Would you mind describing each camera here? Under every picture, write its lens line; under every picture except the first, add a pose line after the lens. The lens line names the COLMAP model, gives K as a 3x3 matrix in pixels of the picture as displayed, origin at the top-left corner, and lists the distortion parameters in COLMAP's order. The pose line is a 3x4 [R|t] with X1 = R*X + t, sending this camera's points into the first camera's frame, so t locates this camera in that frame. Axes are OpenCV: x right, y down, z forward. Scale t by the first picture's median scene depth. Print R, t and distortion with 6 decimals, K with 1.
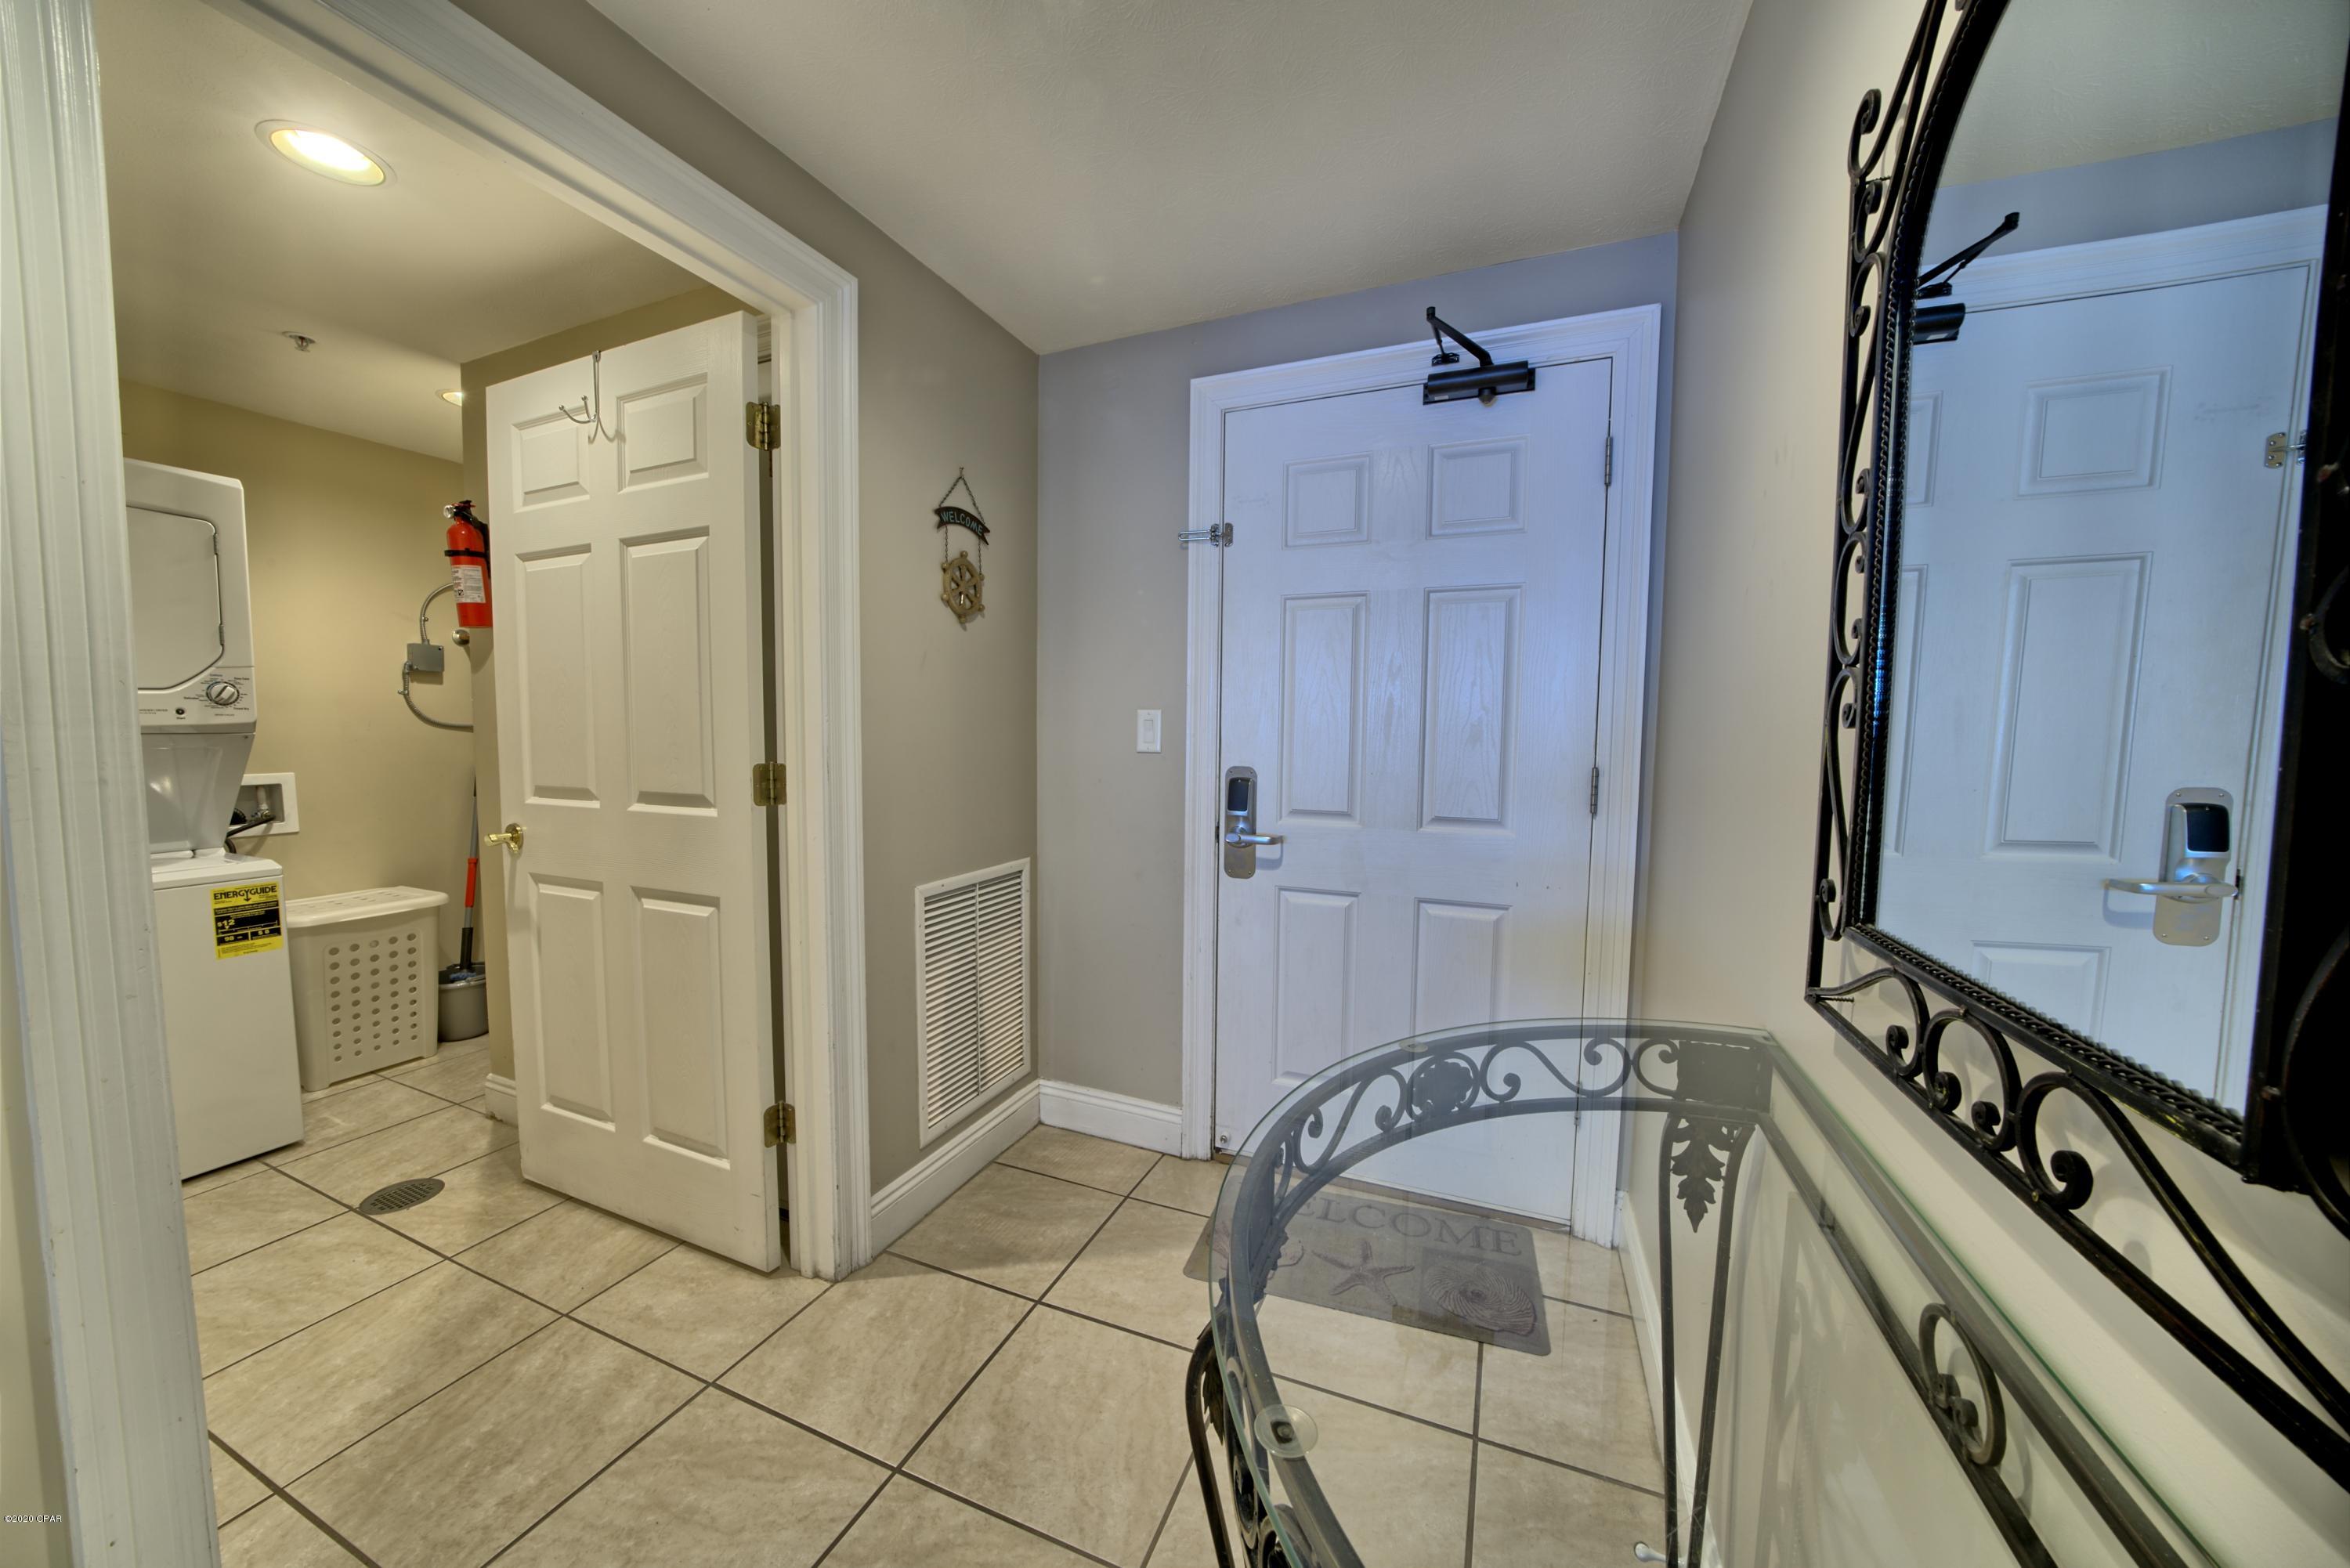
lens RADIAL K [[810.9, 0, 1170.6], [0, 810.9, 787.4], [0, 0, 1]] dist [-0.026308, 0.003057]
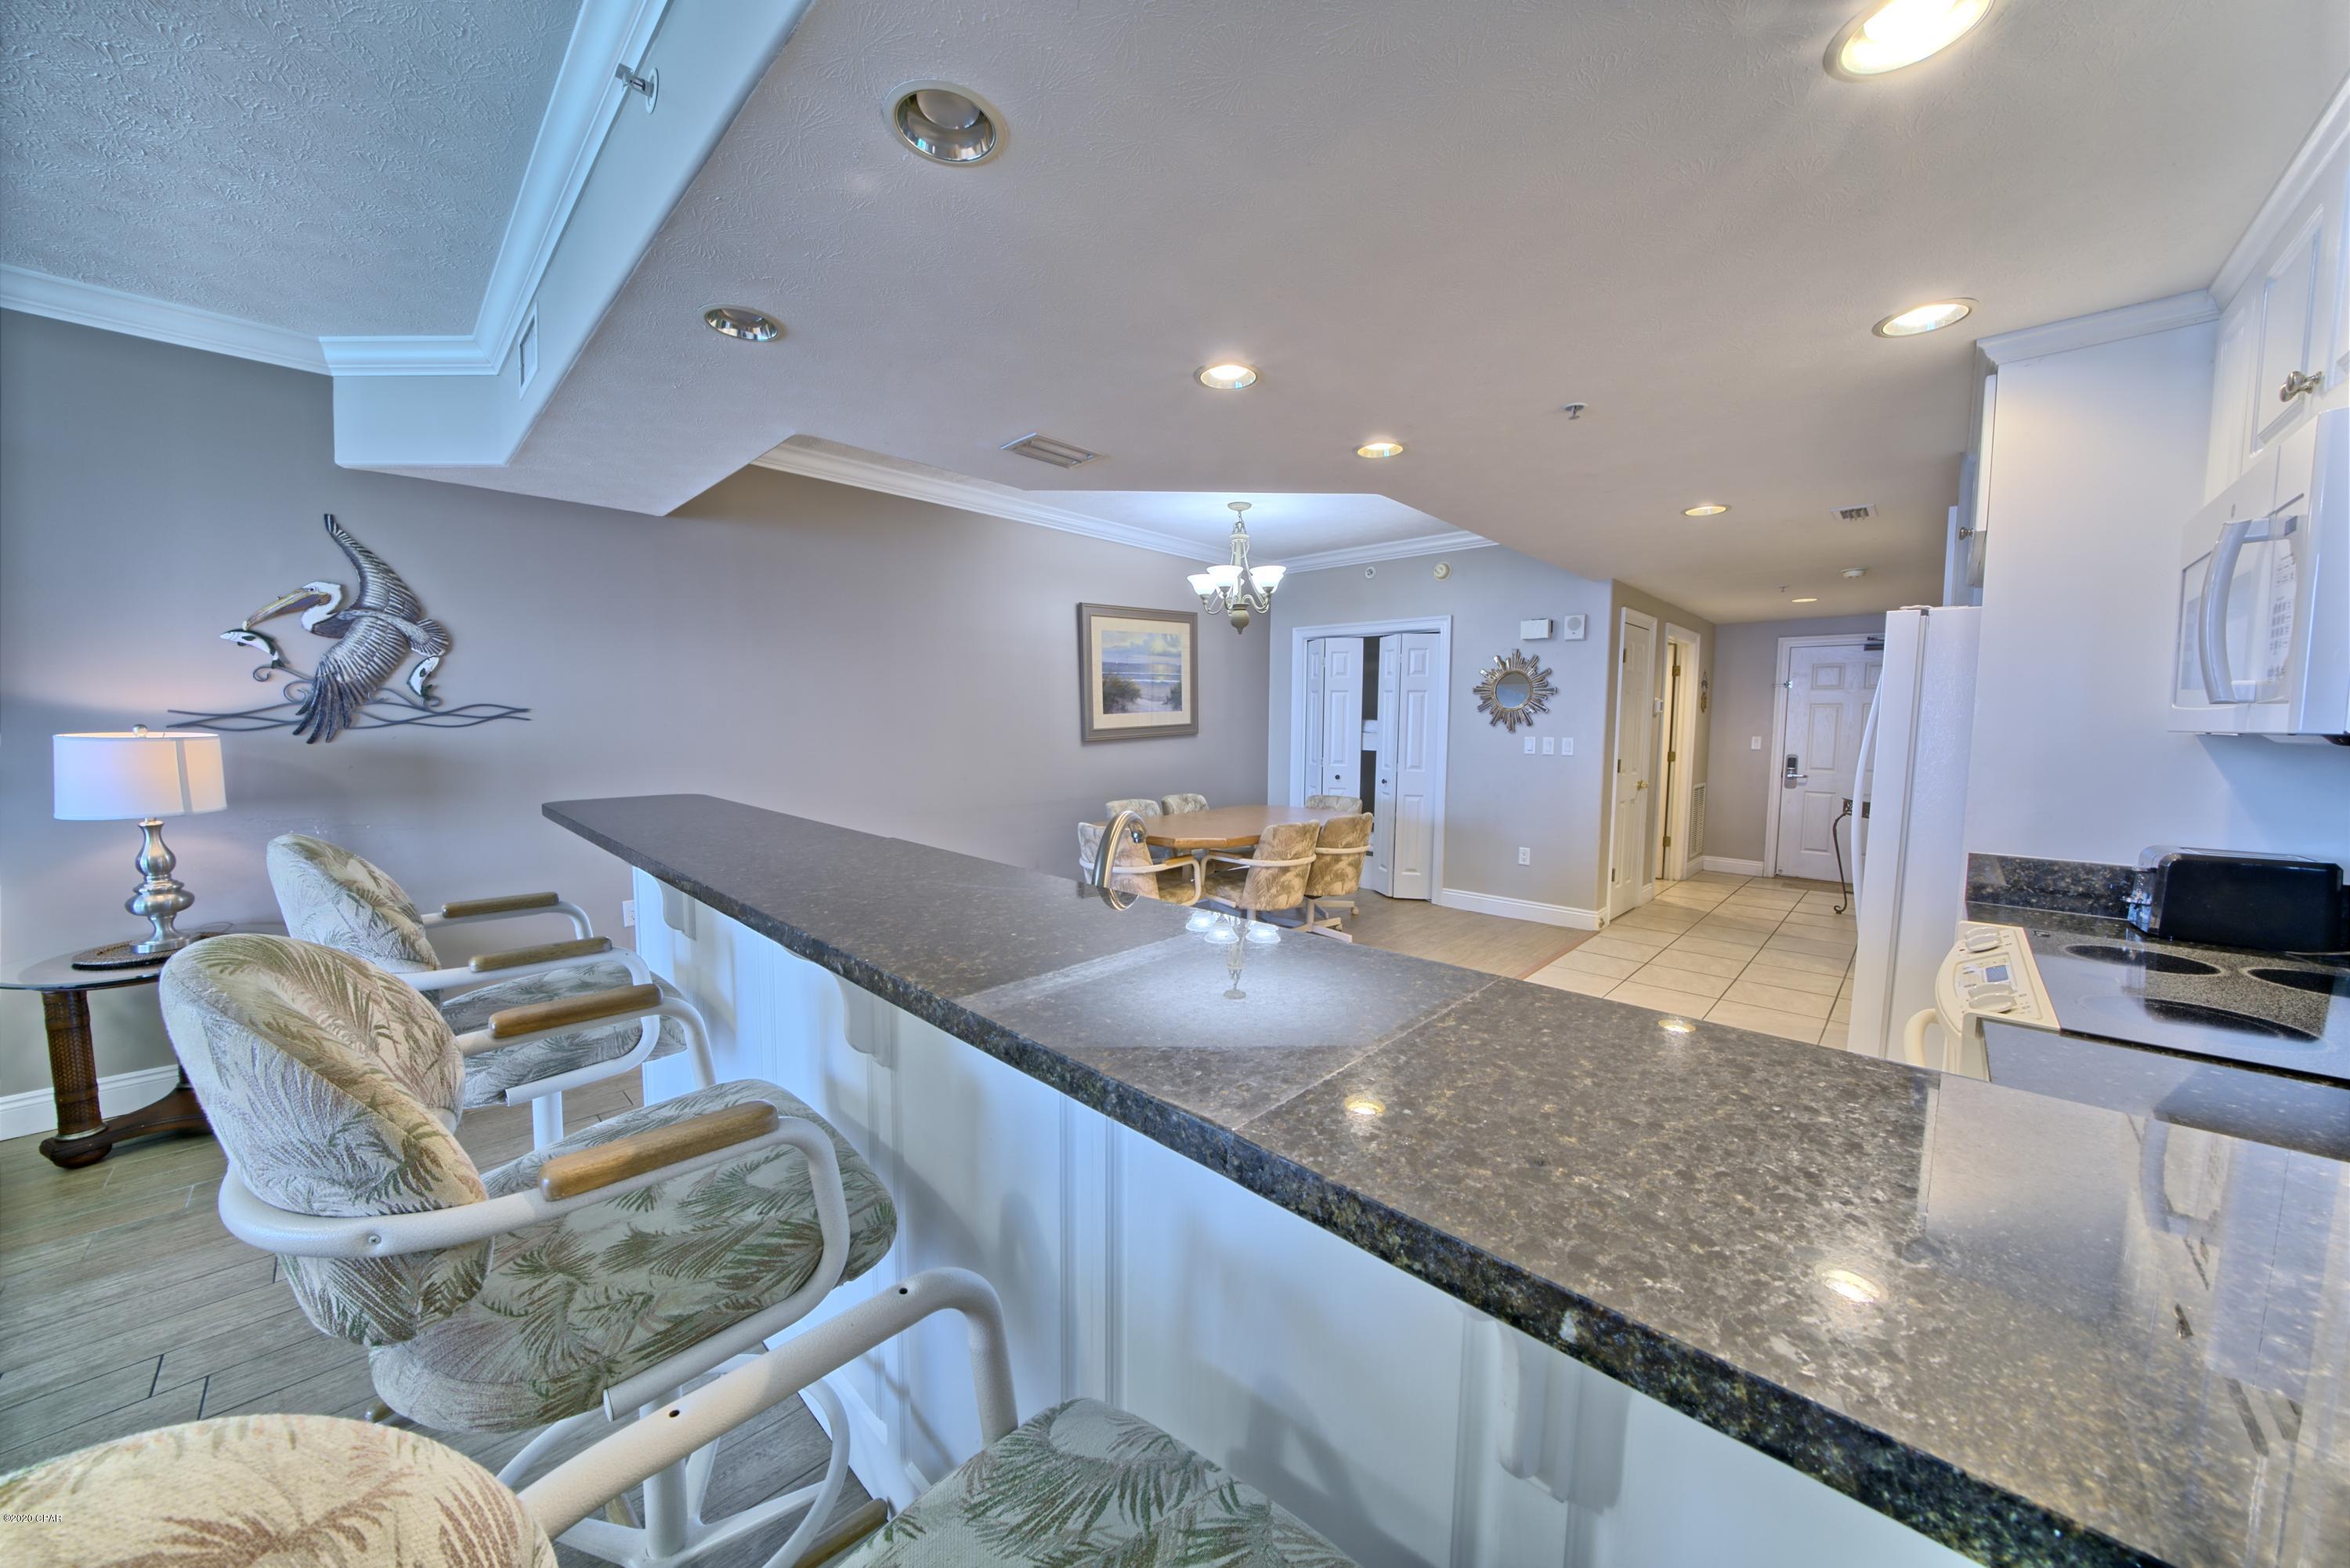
lens RADIAL K [[810.9, 0, 1166.2], [0, 810.9, 783.8], [0, 0, 1]] dist [-0.026308, 0.003057]
pose [[0.929802, 0.027568, -0.367025, -1.244552], [-0.026787, 0.999615, 0.007222, 0.158882], [0.367083, 0.003116, 0.930183, -3.393522]]
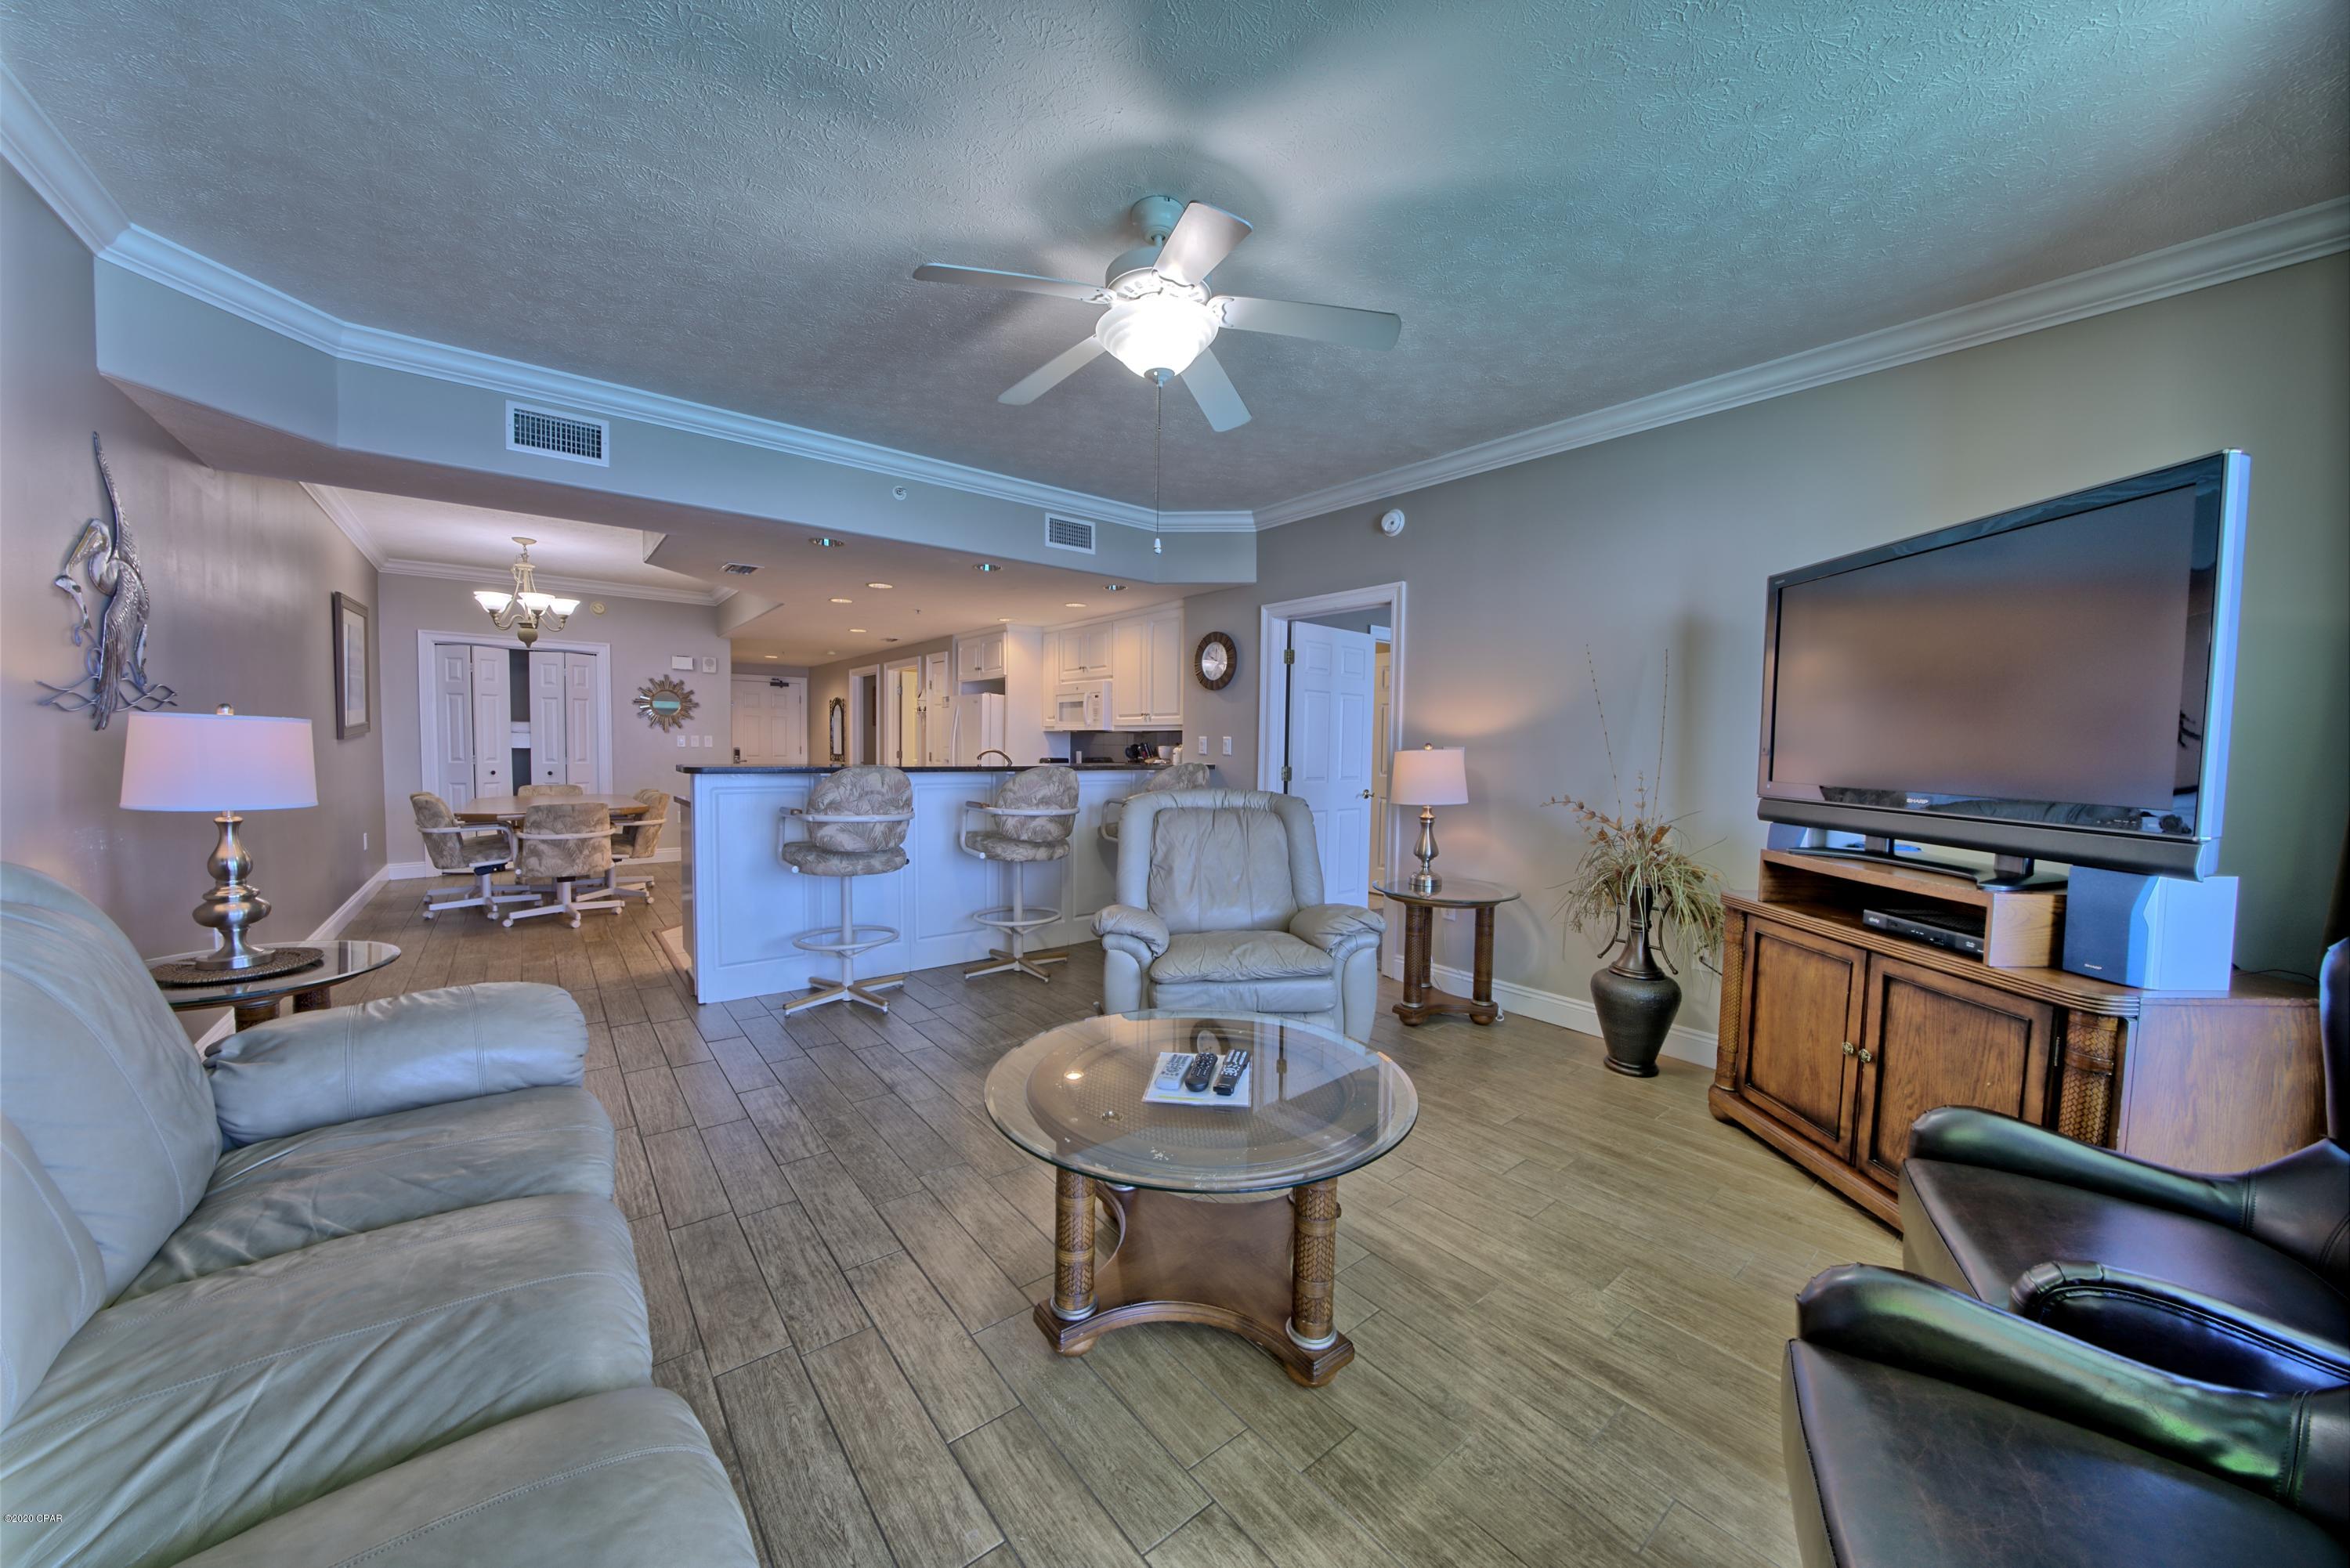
lens RADIAL K [[810.9, 0, 1175.5], [0, 810.9, 784.7], [0, 0, 1]] dist [-0.026308, 0.003057]
pose [[0.470825, -0.046375, 0.881007, -3.626385], [0.053775, 0.998269, 0.023809, 0.275910], [-0.880586, 0.036167, 0.472504, -4.519183]]
